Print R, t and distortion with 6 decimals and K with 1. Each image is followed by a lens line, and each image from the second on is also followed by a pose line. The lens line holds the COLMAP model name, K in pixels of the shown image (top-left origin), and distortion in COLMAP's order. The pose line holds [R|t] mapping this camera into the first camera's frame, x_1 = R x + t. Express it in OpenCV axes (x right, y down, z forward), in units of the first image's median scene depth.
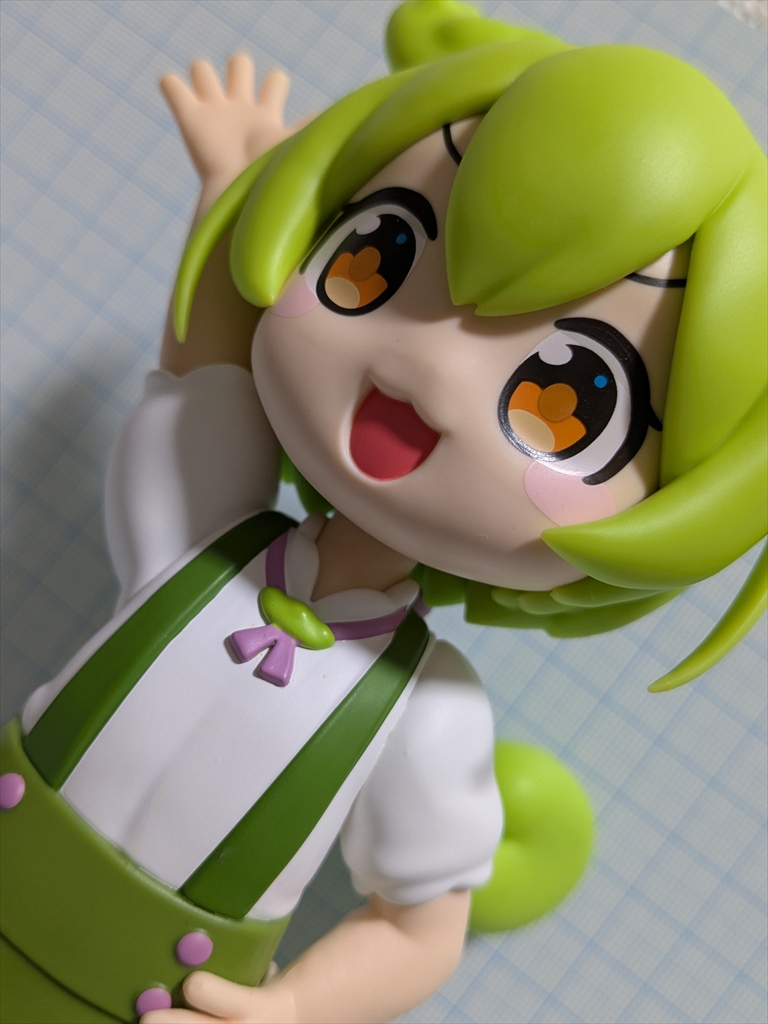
lens RADIAL K [[995.8, 0, 381.7], [0, 995.8, 528.7], [0, 0, 1]] dist [0.019001, -0.115245]
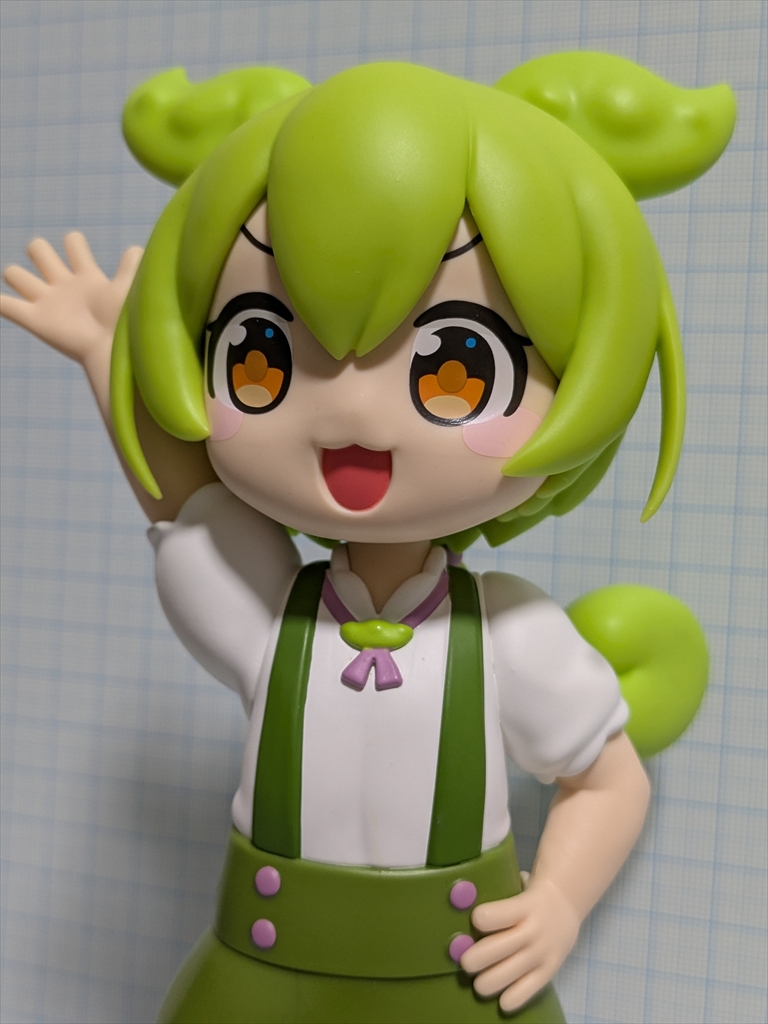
lens RADIAL K [[1205.4, 0, 397.2], [0, 1205.4, 514.7], [0, 0, 1]] dist [0.024470, -0.015577]
pose [[0.817976, -0.575243, -0.003278, 0.023380], [0.573914, 0.815671, 0.072829, -0.122569], [-0.039220, -0.061454, 0.997339, -0.467703]]
